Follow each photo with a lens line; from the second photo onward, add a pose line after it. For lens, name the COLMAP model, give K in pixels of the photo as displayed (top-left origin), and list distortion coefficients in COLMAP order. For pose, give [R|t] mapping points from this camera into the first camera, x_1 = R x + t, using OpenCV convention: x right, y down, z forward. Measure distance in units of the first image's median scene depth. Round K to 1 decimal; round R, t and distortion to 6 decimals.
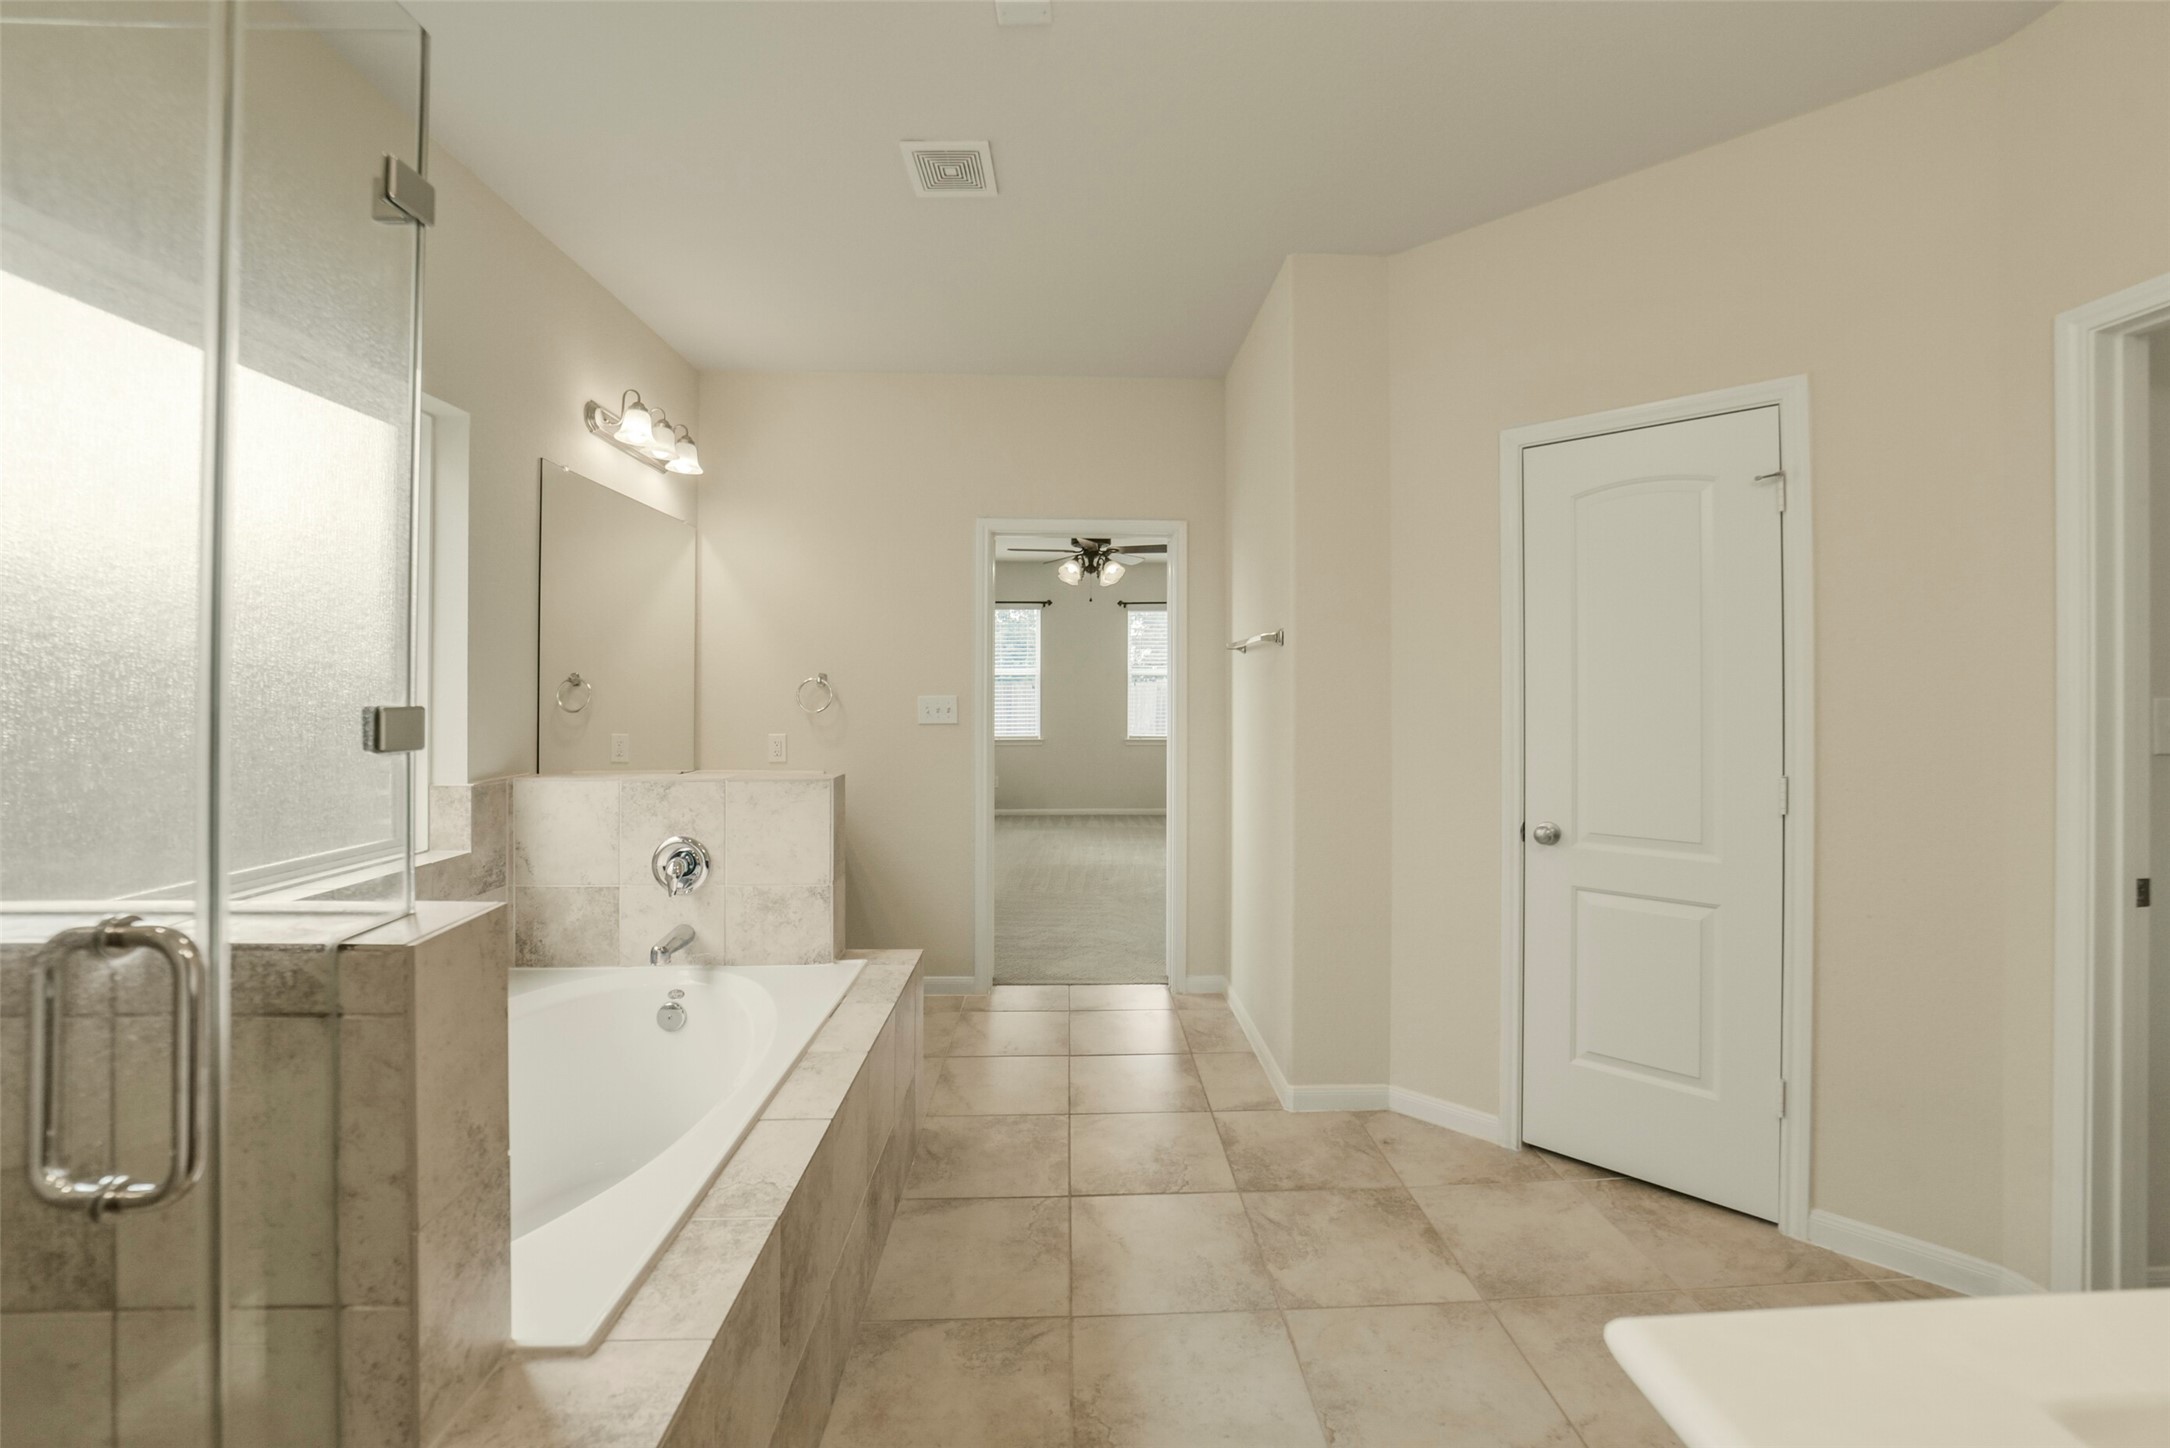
lens RADIAL K [[865.6, 0, 1095.6], [0, 865.6, 714.2], [0, 0, 1]] dist [-0.040886, 0.009861]
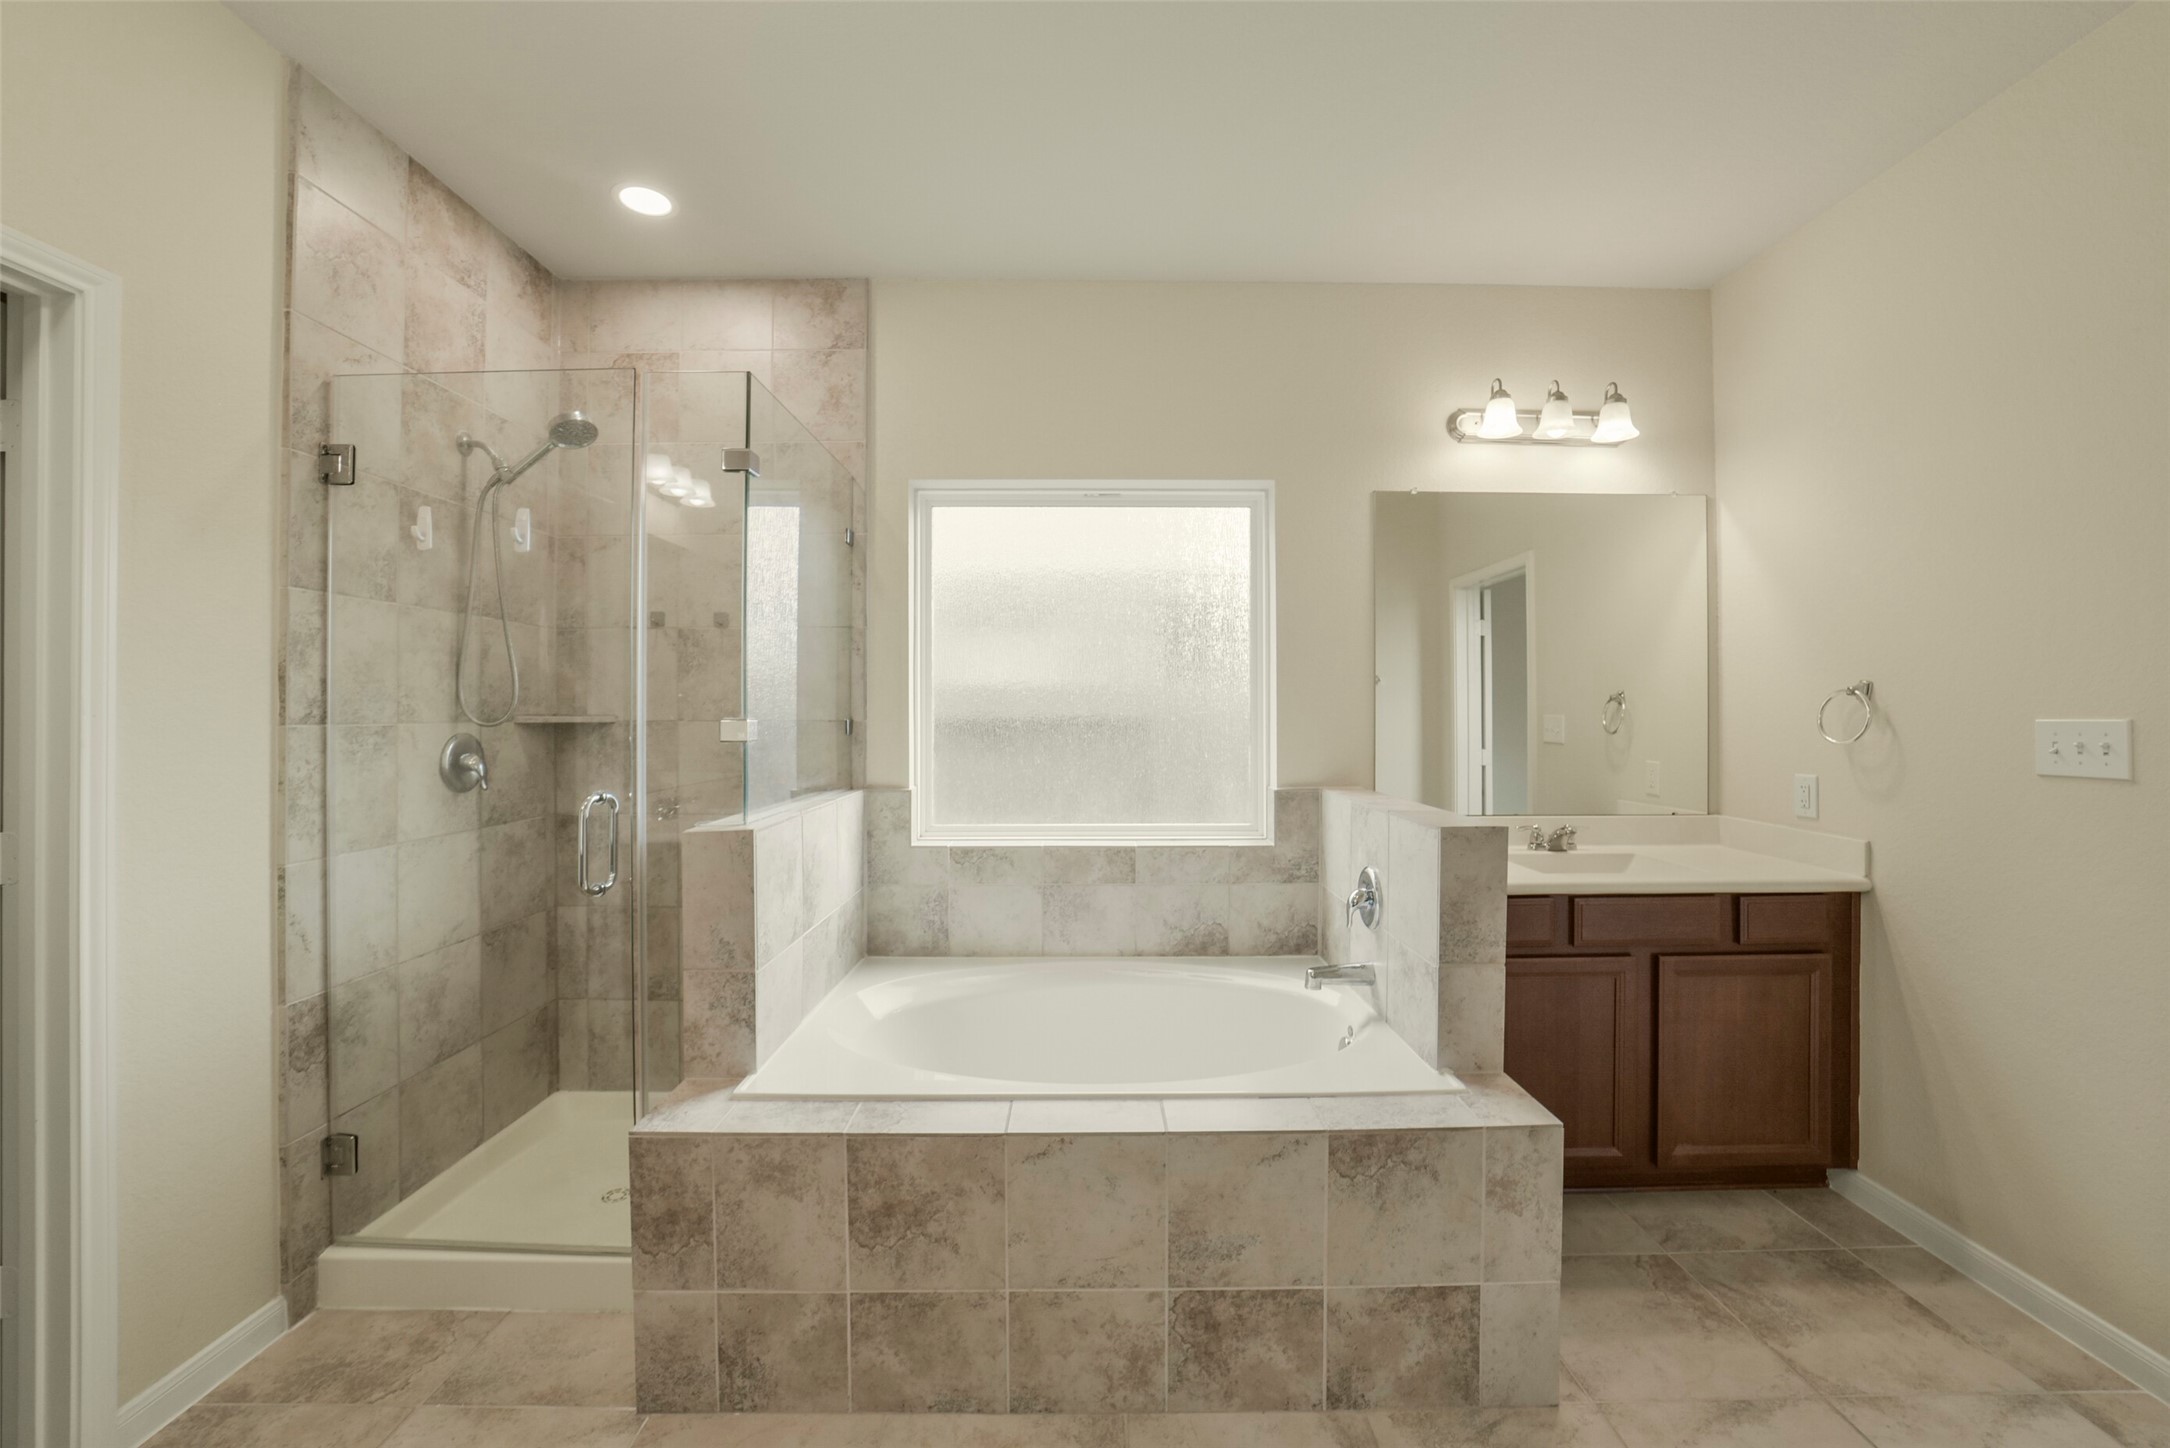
lens RADIAL K [[865.6, 0, 1095.6], [0, 865.6, 714.2], [0, 0, 1]] dist [-0.040886, 0.009861]
pose [[-0.022910, -0.000135, -0.999738, 0.617776], [-0.025208, 0.999682, 0.000443, -0.021191], [0.999420, 0.025212, -0.022906, 0.983954]]
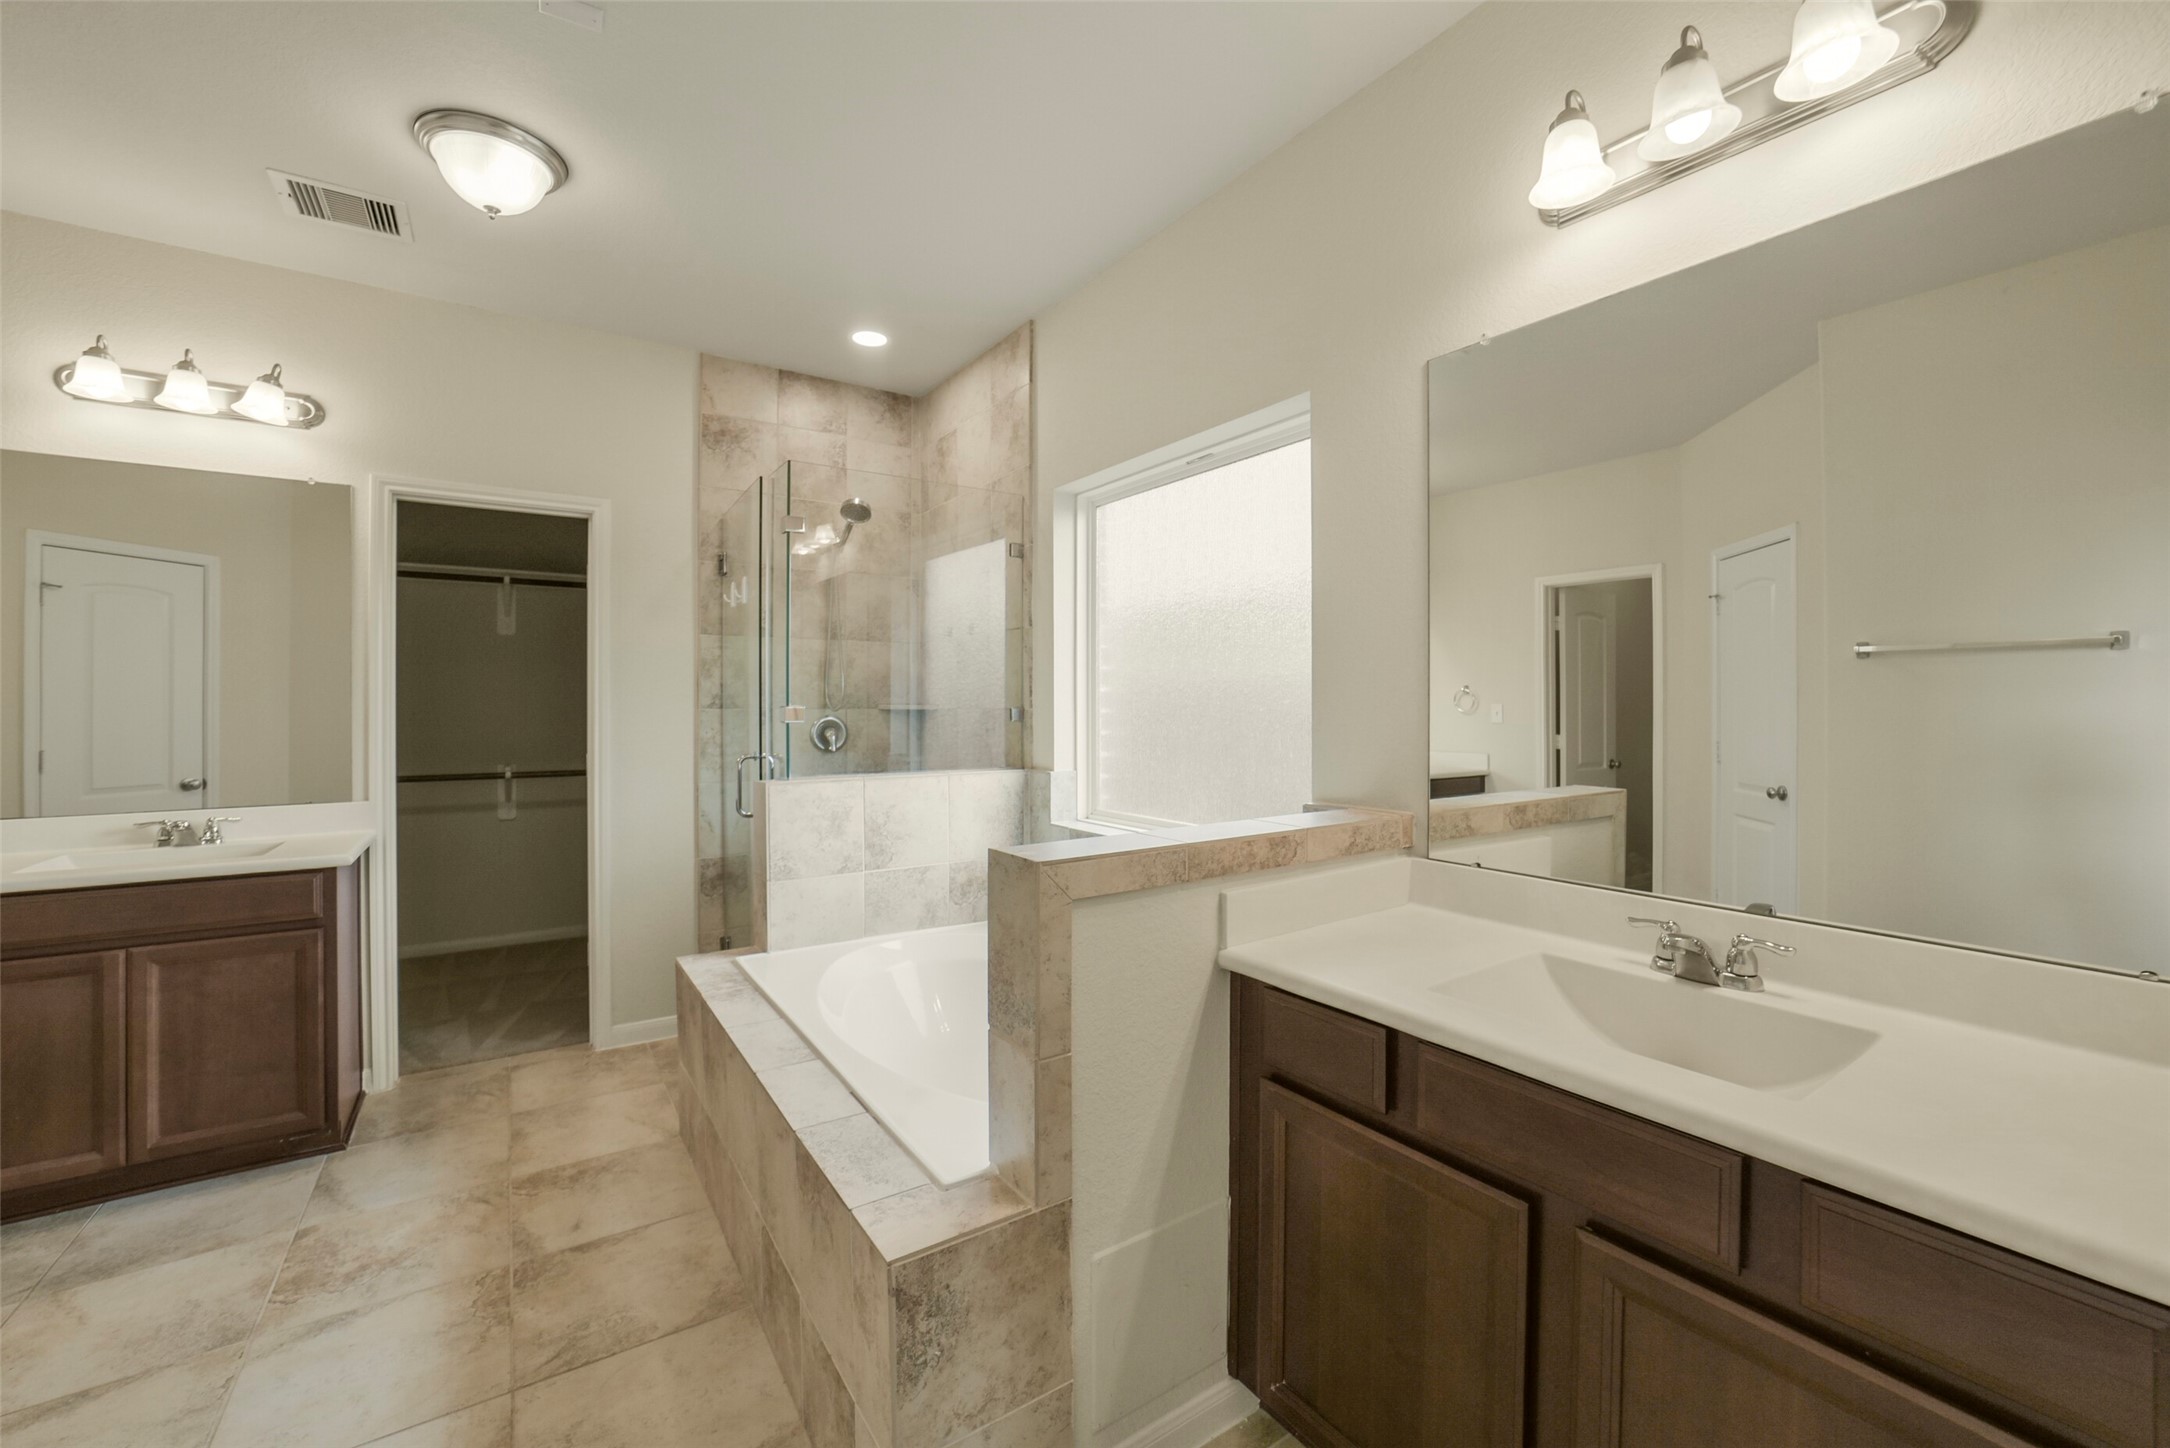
lens RADIAL K [[865.6, 0, 1095.6], [0, 865.6, 714.2], [0, 0, 1]] dist [-0.040886, 0.009861]
pose [[-0.842256, 0.001863, -0.539074, -0.074489], [-0.017106, 0.999398, 0.030180, -0.044297], [0.538806, 0.034641, -0.841717, 2.087932]]
